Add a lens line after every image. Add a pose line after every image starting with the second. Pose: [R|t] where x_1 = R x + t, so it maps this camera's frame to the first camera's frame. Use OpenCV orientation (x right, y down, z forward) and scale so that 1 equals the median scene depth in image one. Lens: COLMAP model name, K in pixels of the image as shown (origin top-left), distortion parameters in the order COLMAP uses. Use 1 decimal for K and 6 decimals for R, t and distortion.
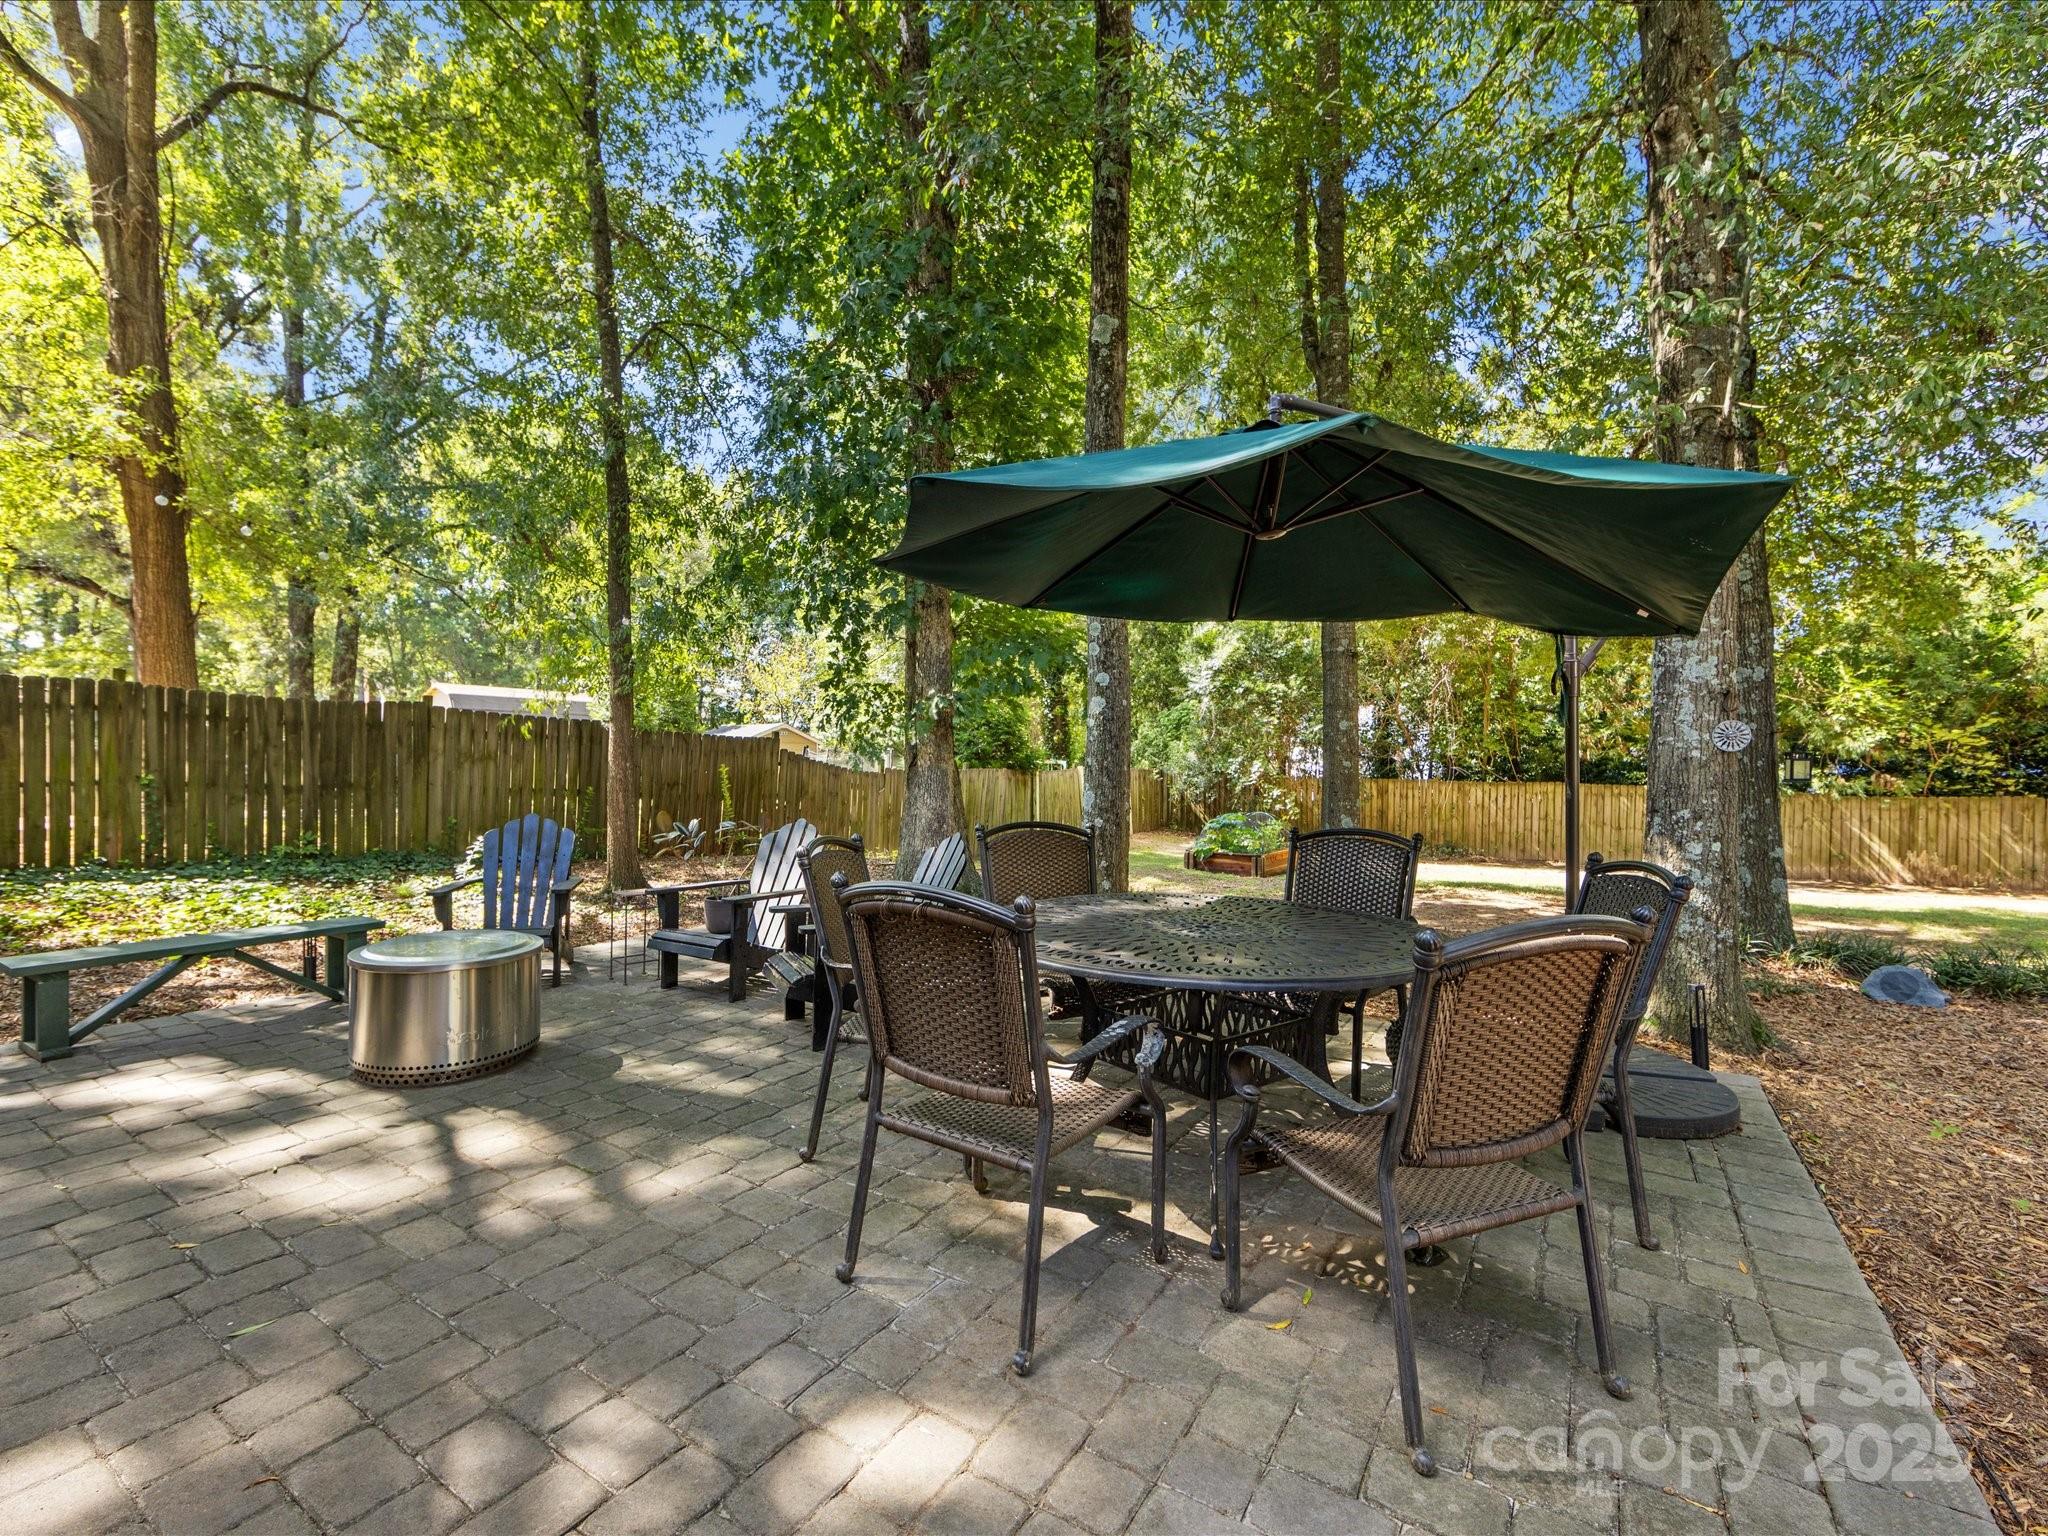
lens RADIAL K [[907.5, 0, 1024.0], [0, 907.5, 768.0], [0, 0, 1]] dist [0.002114, 0.000331]
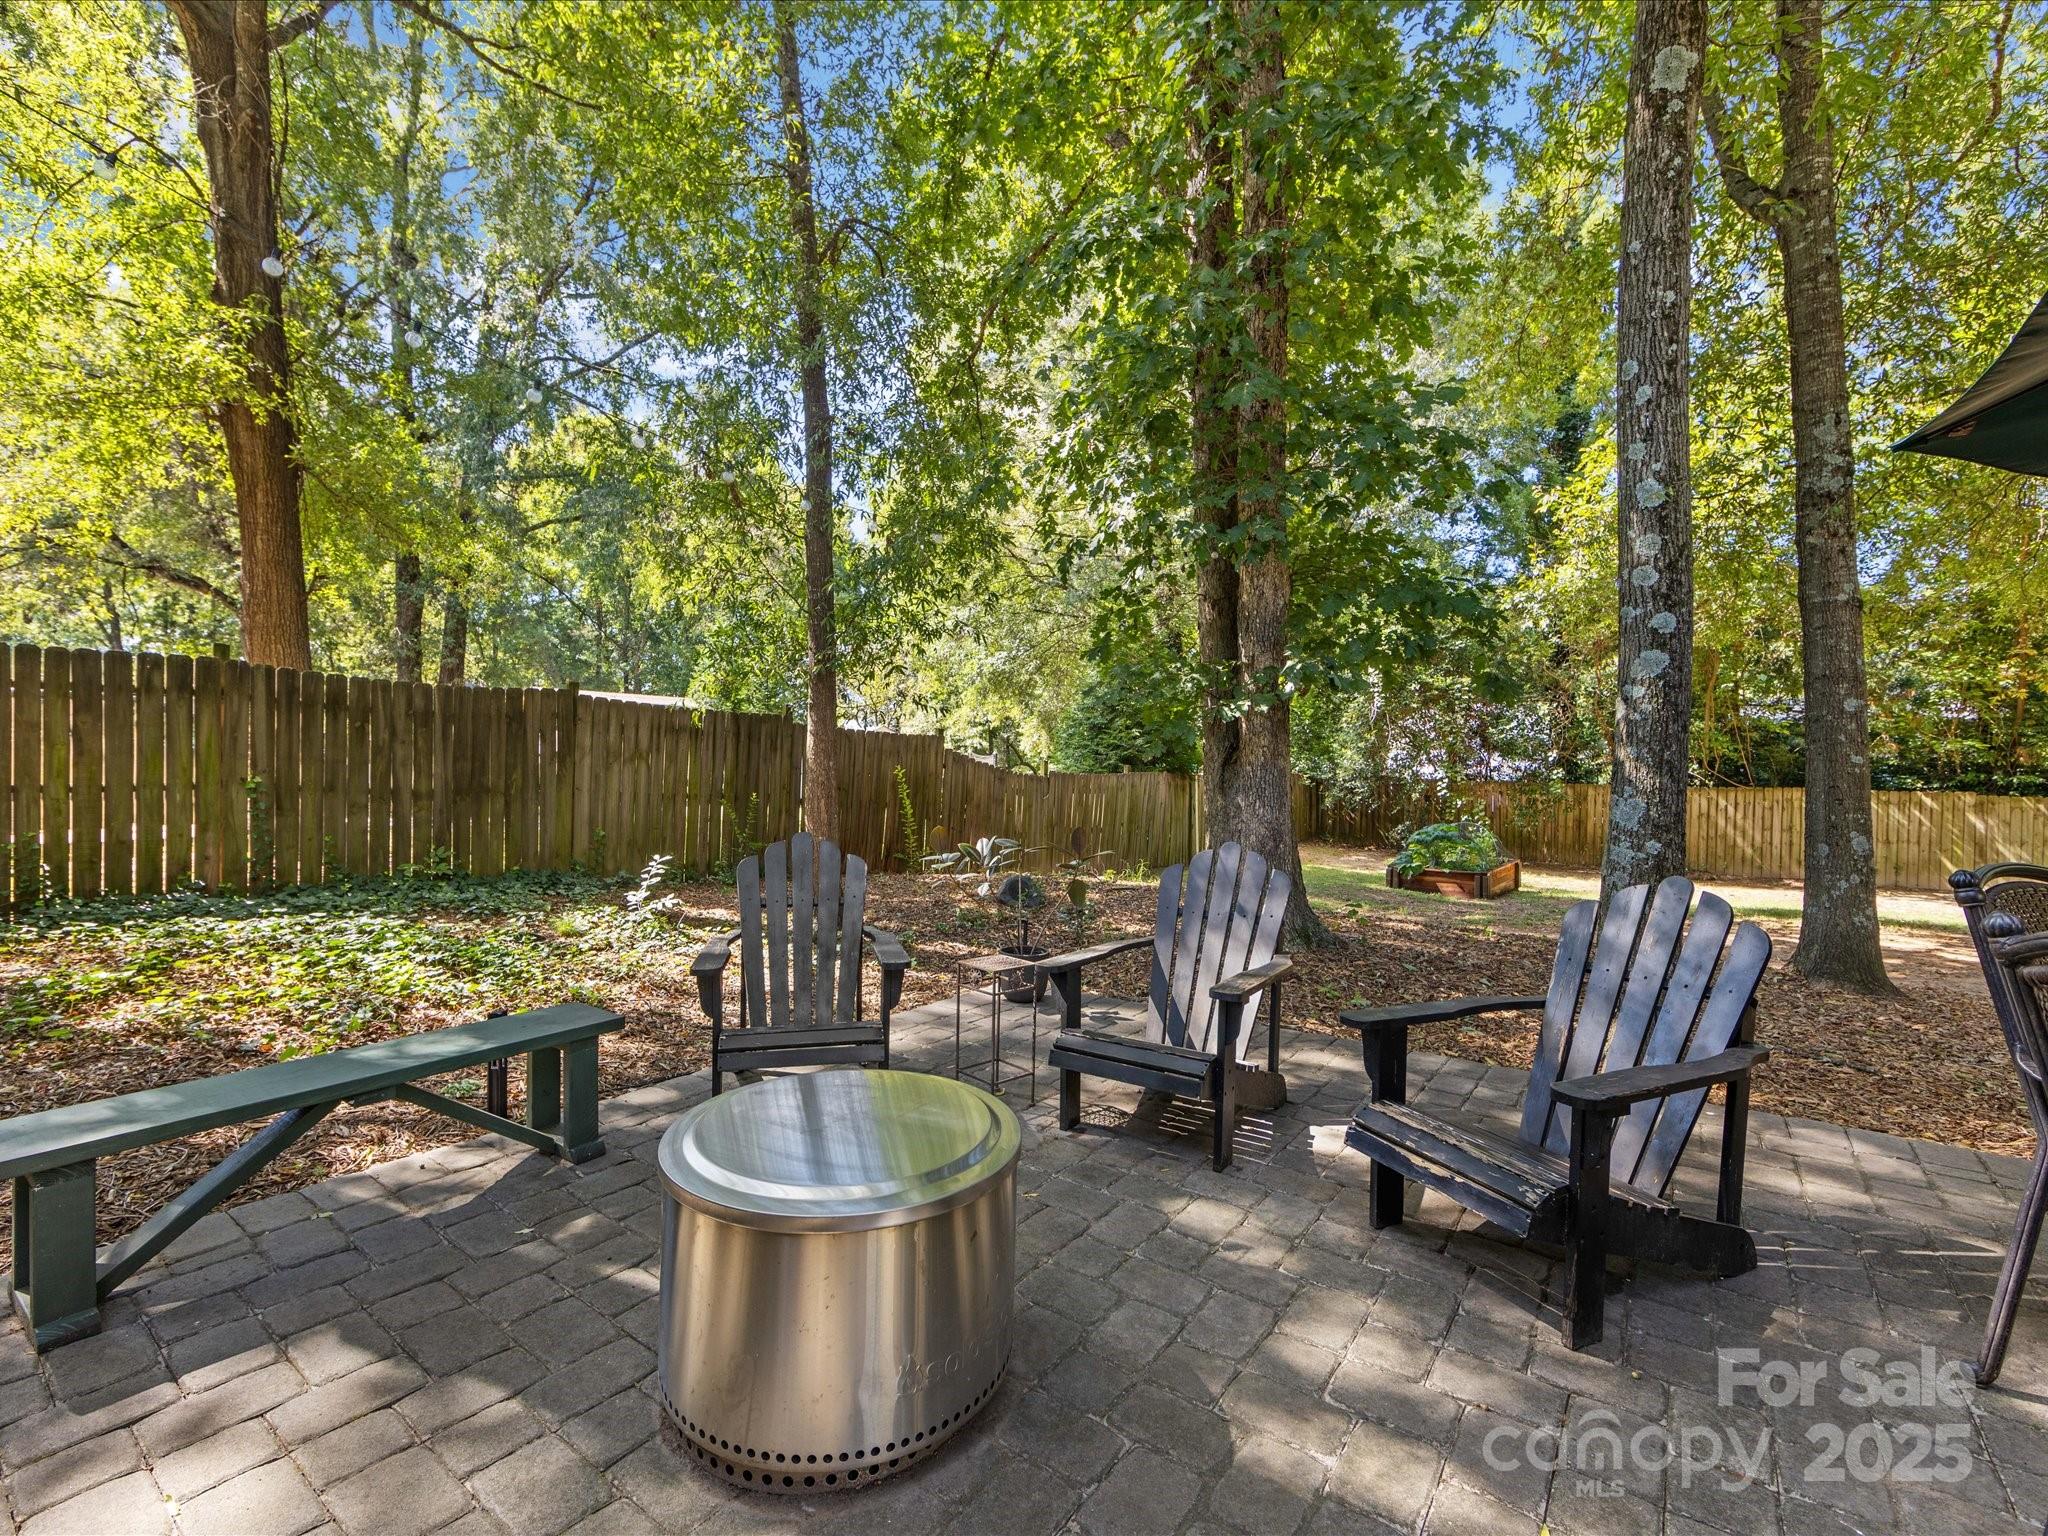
lens RADIAL K [[907.5, 0, 1024.0], [0, 907.5, 768.0], [0, 0, 1]] dist [0.002114, 0.000331]
pose [[0.997805, -0.000969, -0.066220, -0.201836], [0.000542, 0.999979, -0.006480, 0.004801], [0.066225, 0.006429, 0.997784, 0.212144]]
